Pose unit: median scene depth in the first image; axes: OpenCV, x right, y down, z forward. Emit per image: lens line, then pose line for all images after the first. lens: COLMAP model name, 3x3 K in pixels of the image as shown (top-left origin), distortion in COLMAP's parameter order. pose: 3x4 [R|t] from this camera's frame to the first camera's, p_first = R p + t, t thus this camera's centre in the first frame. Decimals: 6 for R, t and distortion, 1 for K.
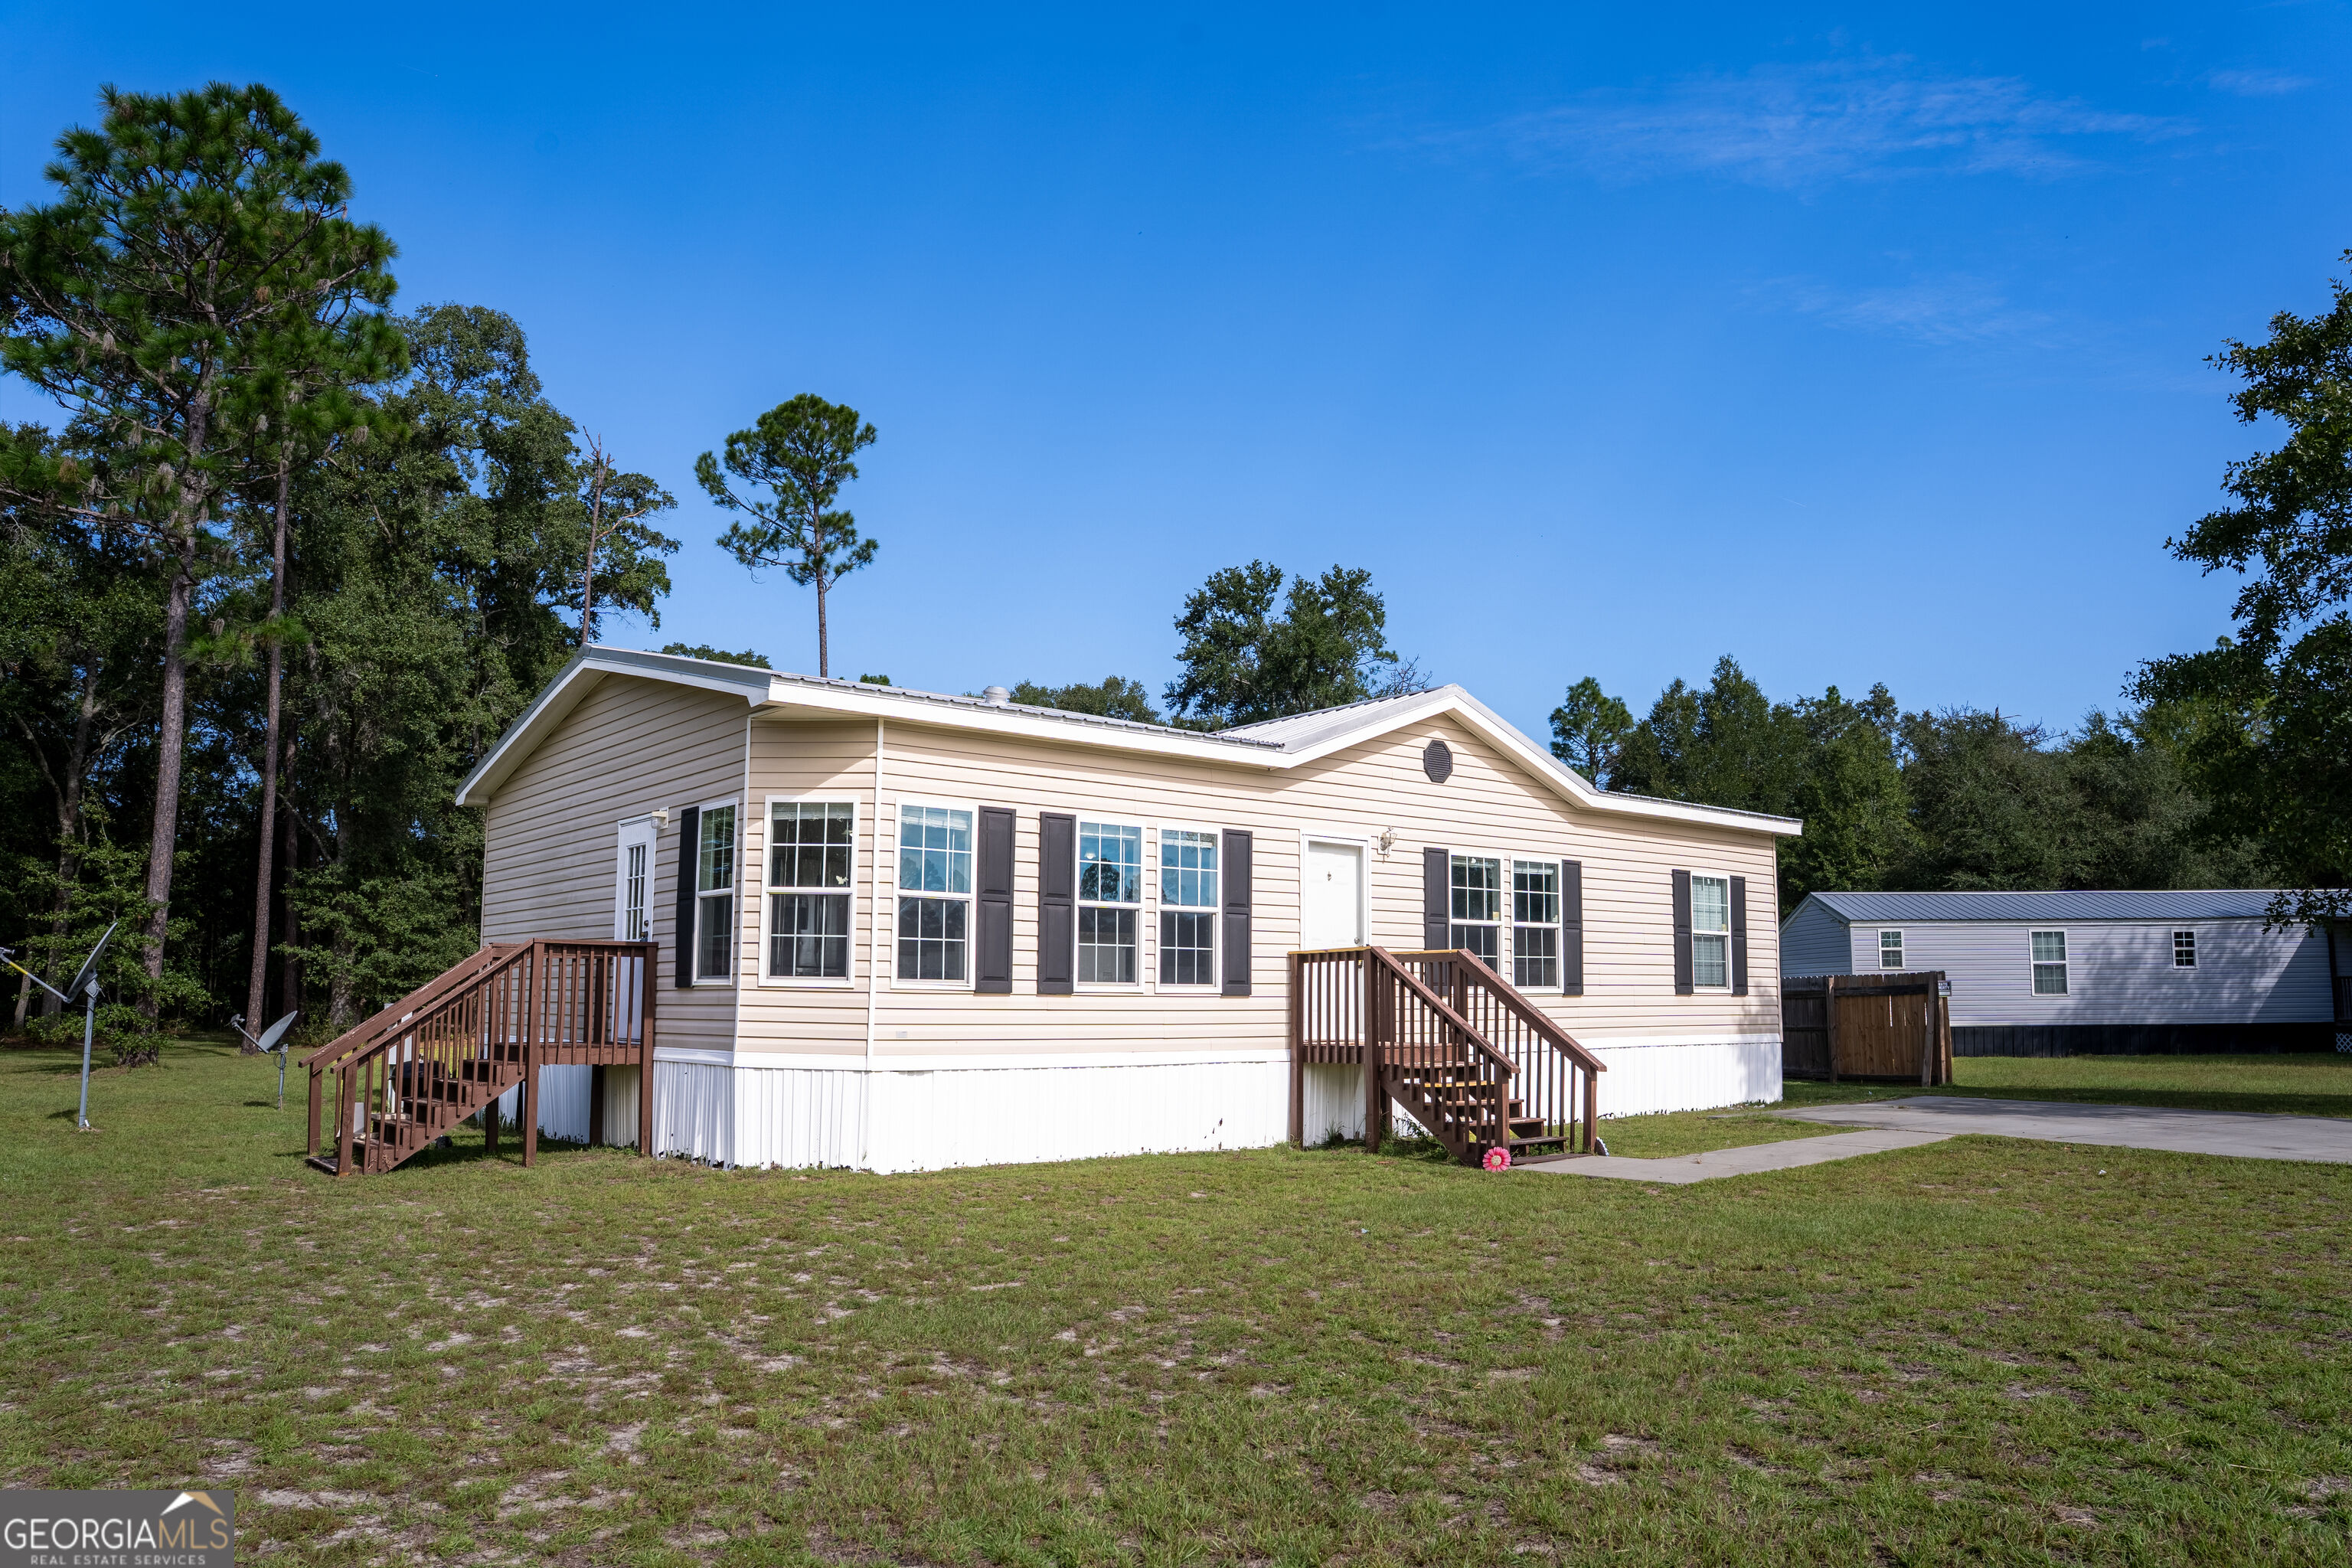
lens RADIAL K [[1593.6, 0, 1159.2], [0, 1593.6, 792.3], [0, 0, 1]] dist [-0.139667, 0.072313]
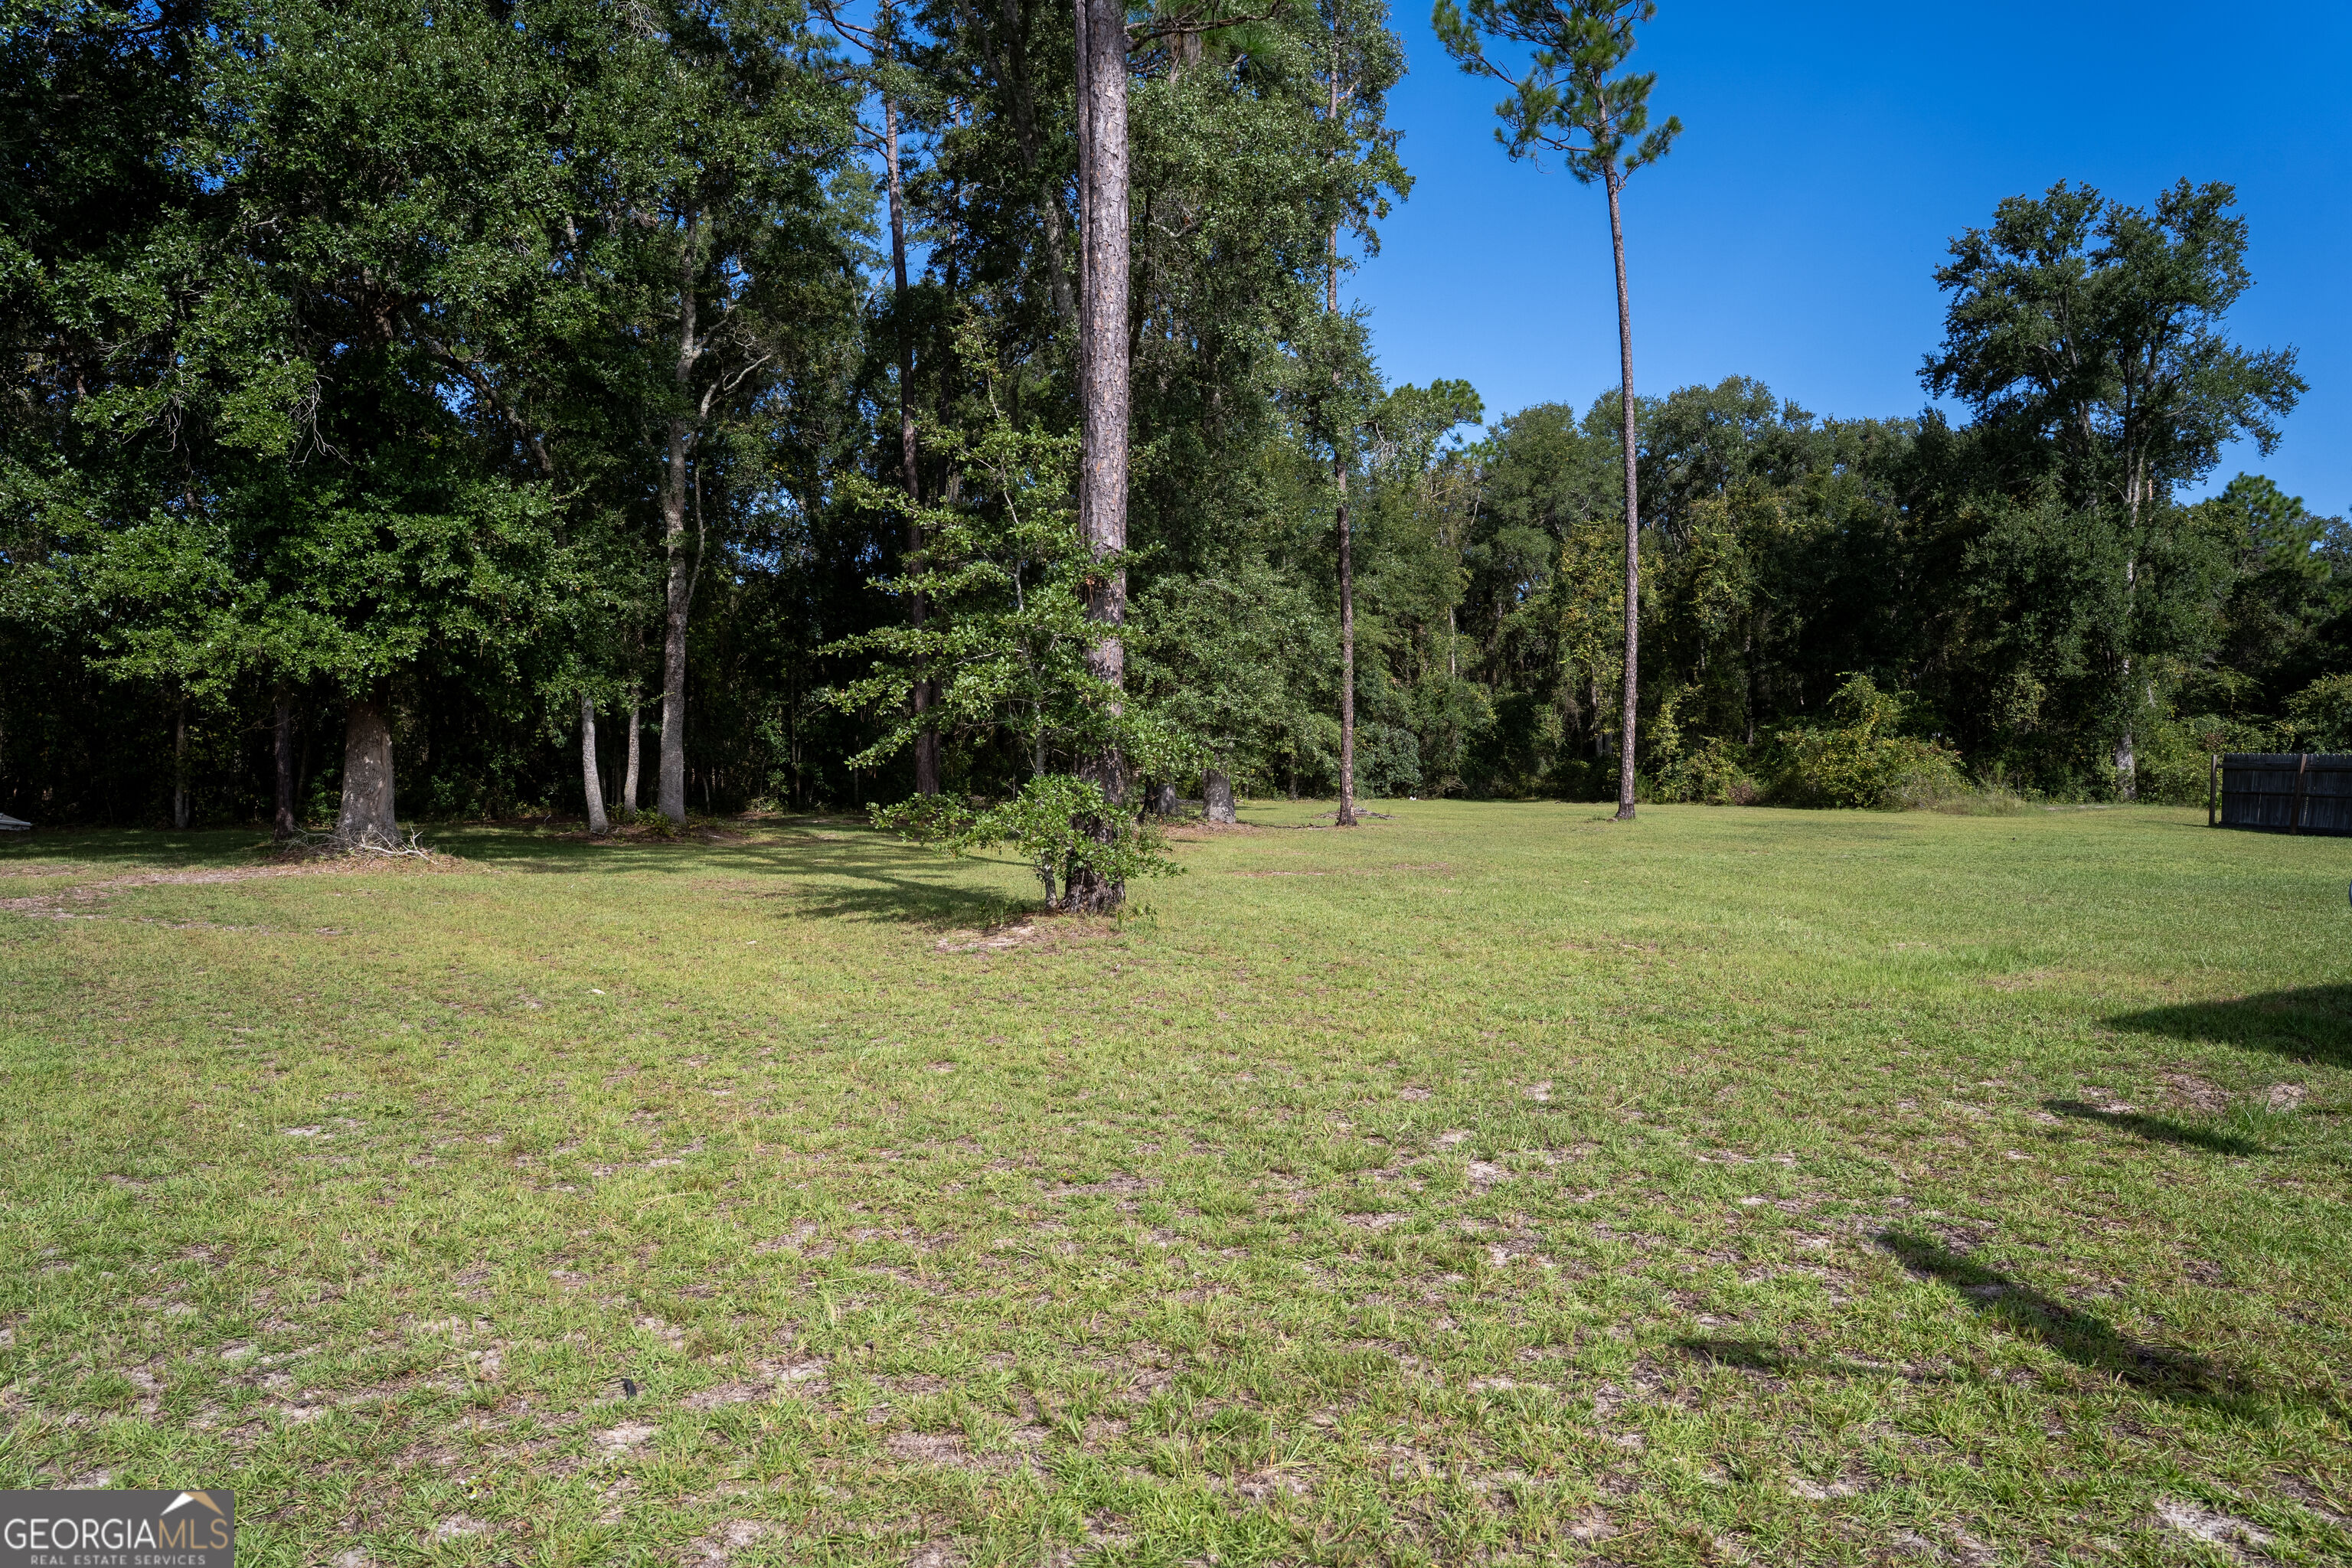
lens RADIAL K [[1593.6, 0, 1159.2], [0, 1593.6, 792.3], [0, 0, 1]] dist [-0.139667, 0.072313]
pose [[0.974818, 0.006676, -0.222901, -0.824720], [0.024948, 0.990012, 0.138760, 0.119559], [0.221602, -0.140827, 0.964915, 0.815433]]
